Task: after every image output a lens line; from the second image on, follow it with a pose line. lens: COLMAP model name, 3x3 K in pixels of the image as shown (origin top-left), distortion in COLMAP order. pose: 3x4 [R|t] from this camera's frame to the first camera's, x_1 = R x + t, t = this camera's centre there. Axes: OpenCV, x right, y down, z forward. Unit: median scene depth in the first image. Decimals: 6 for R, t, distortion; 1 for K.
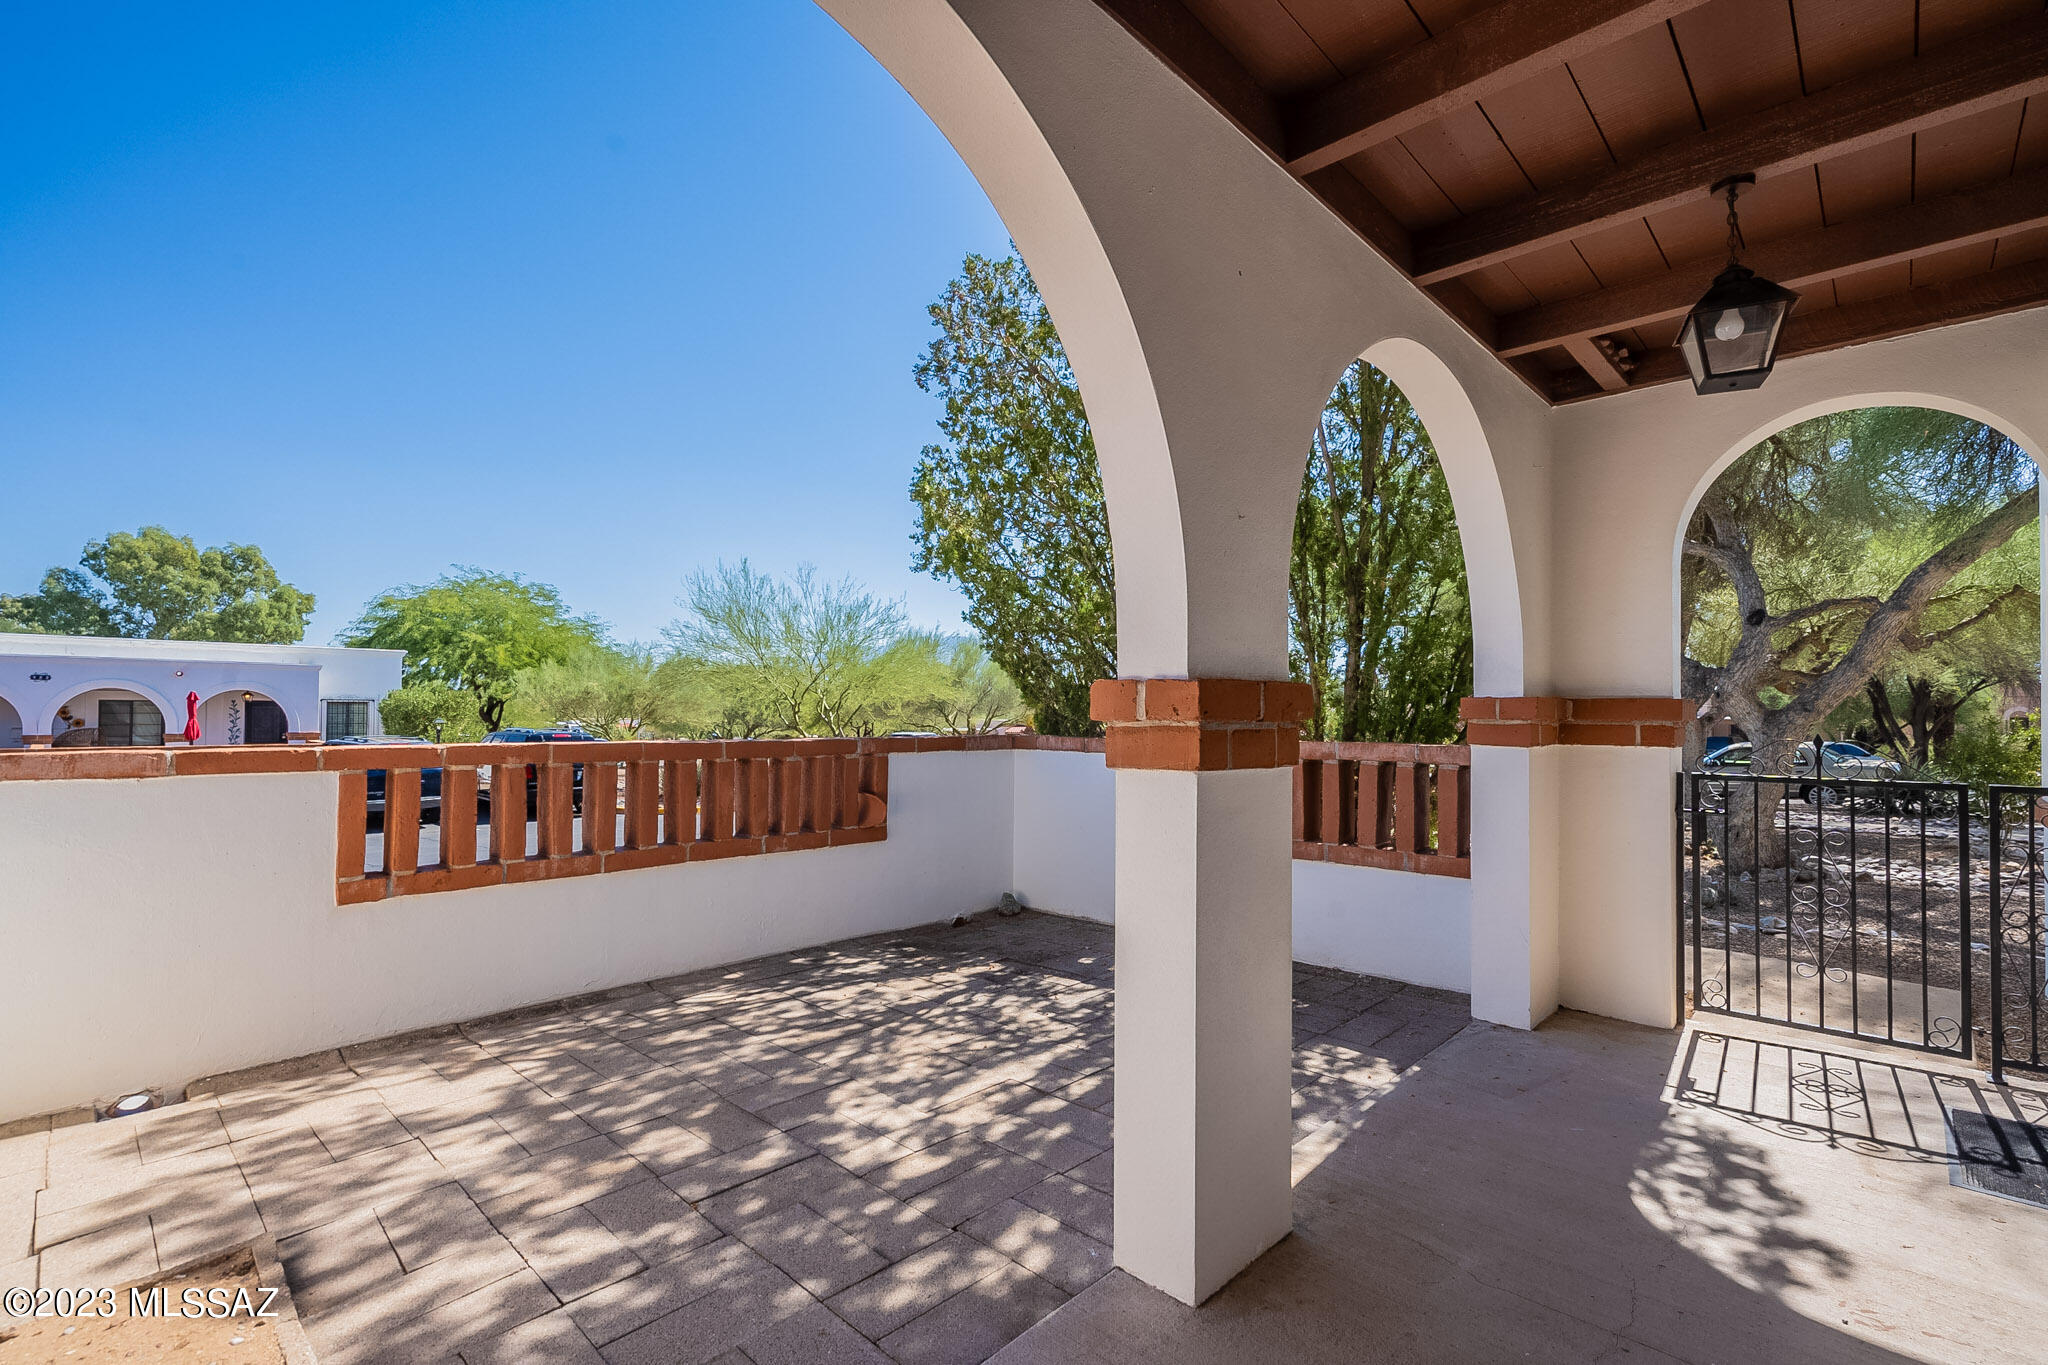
lens RADIAL K [[927.3, 0, 1024.2], [0, 927.3, 695.9], [0, 0, 1]] dist [-0.004719, 0.001089]
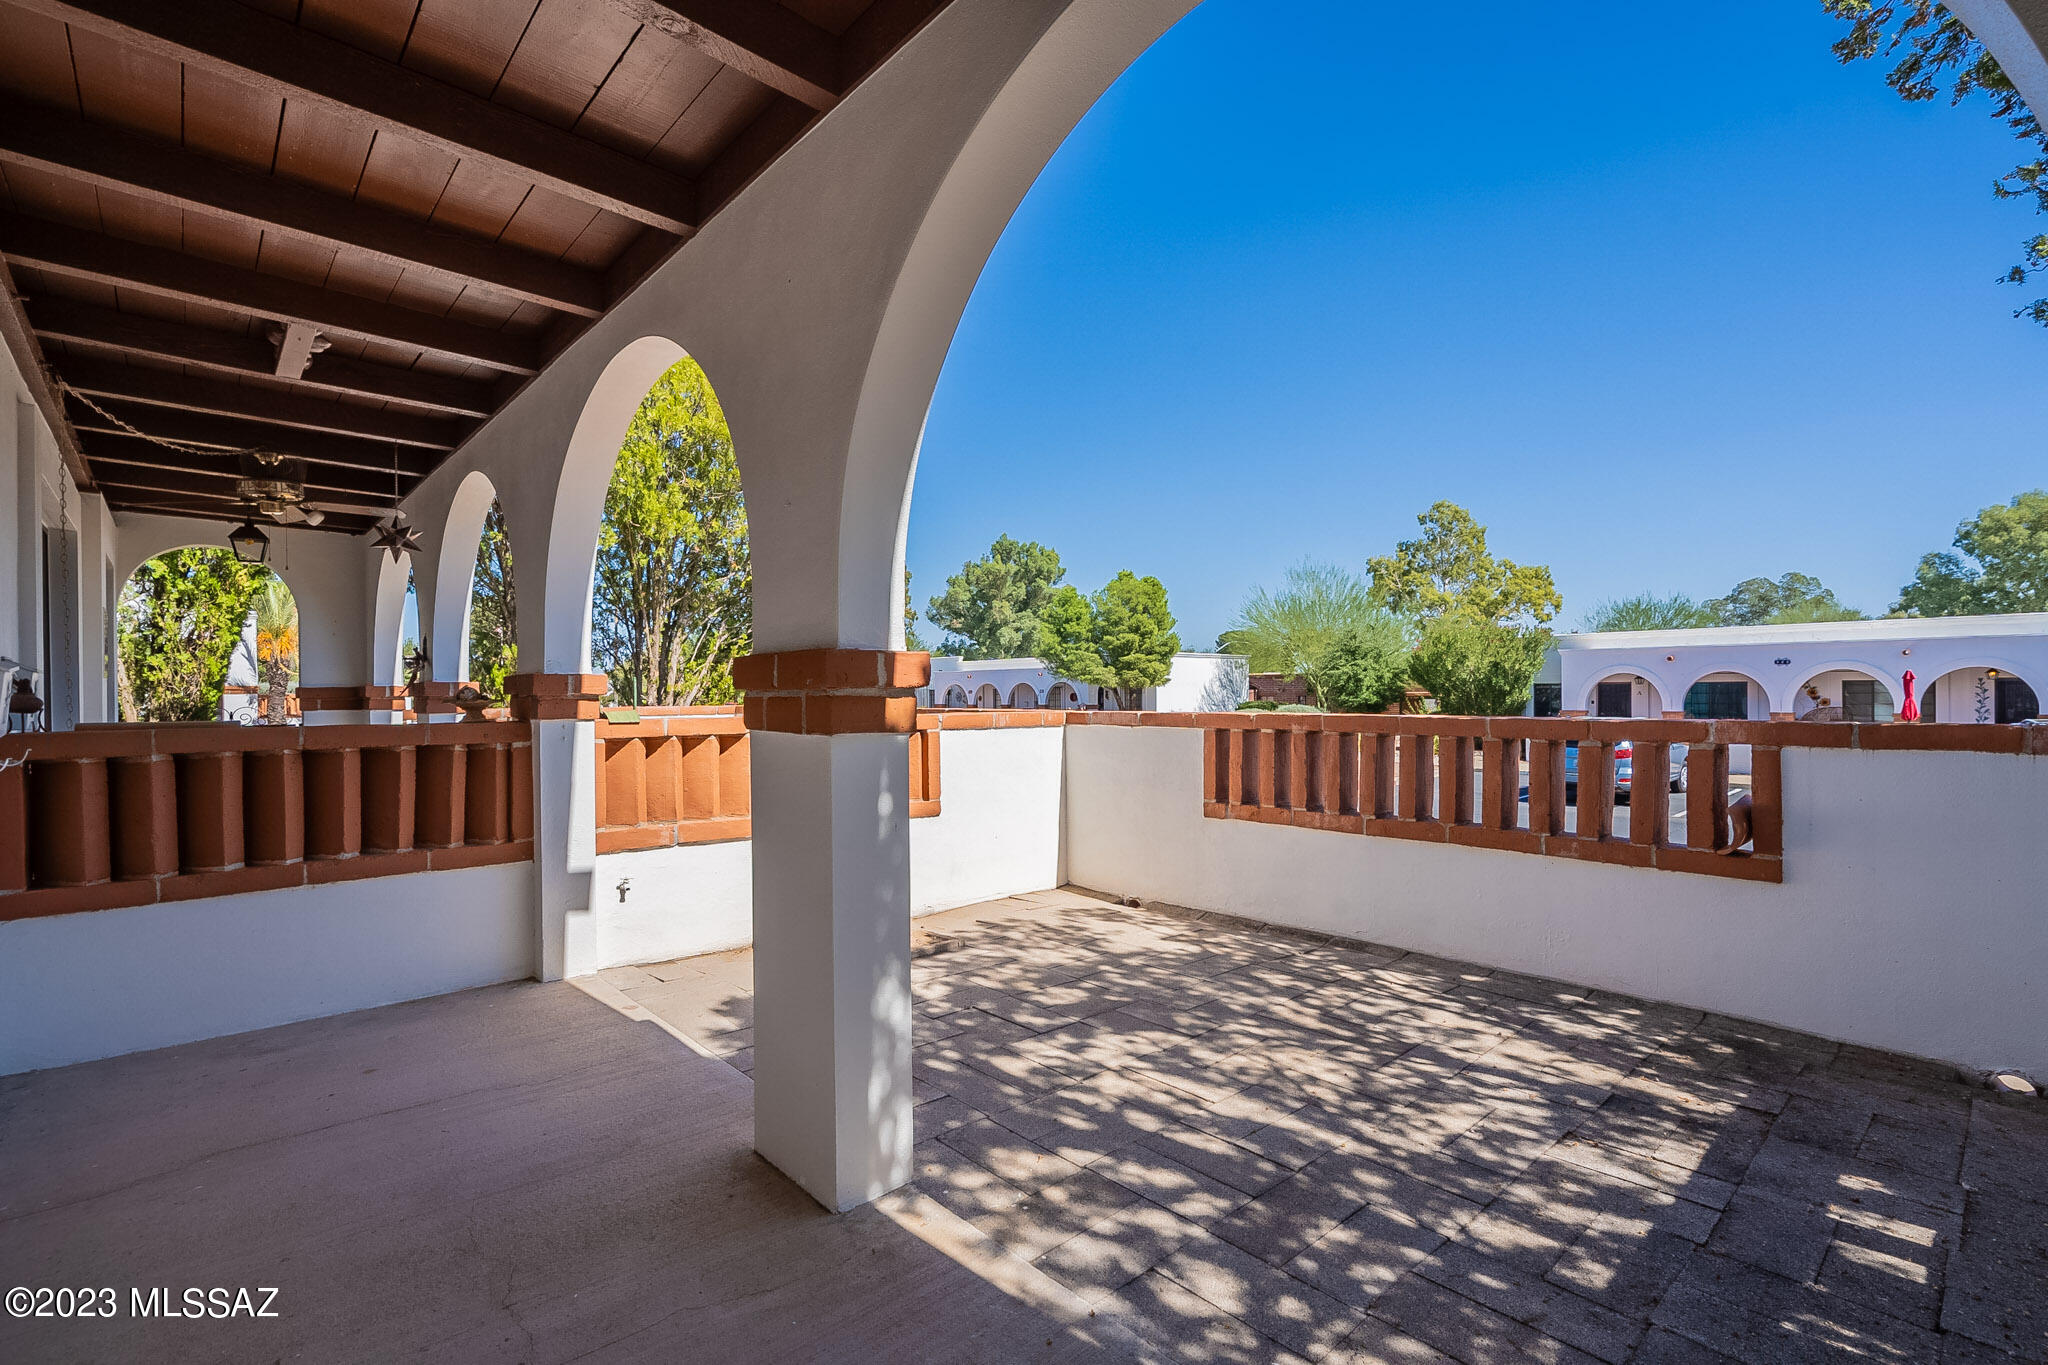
lens RADIAL K [[927.3, 0, 1024.2], [0, 927.3, 690.7], [0, 0, 1]] dist [-0.004719, 0.001089]
pose [[-0.064556, -0.007559, -0.997885, 0.737261], [0.022586, 0.999704, -0.009034, 0.025643], [0.997658, -0.023121, -0.064367, 0.755508]]
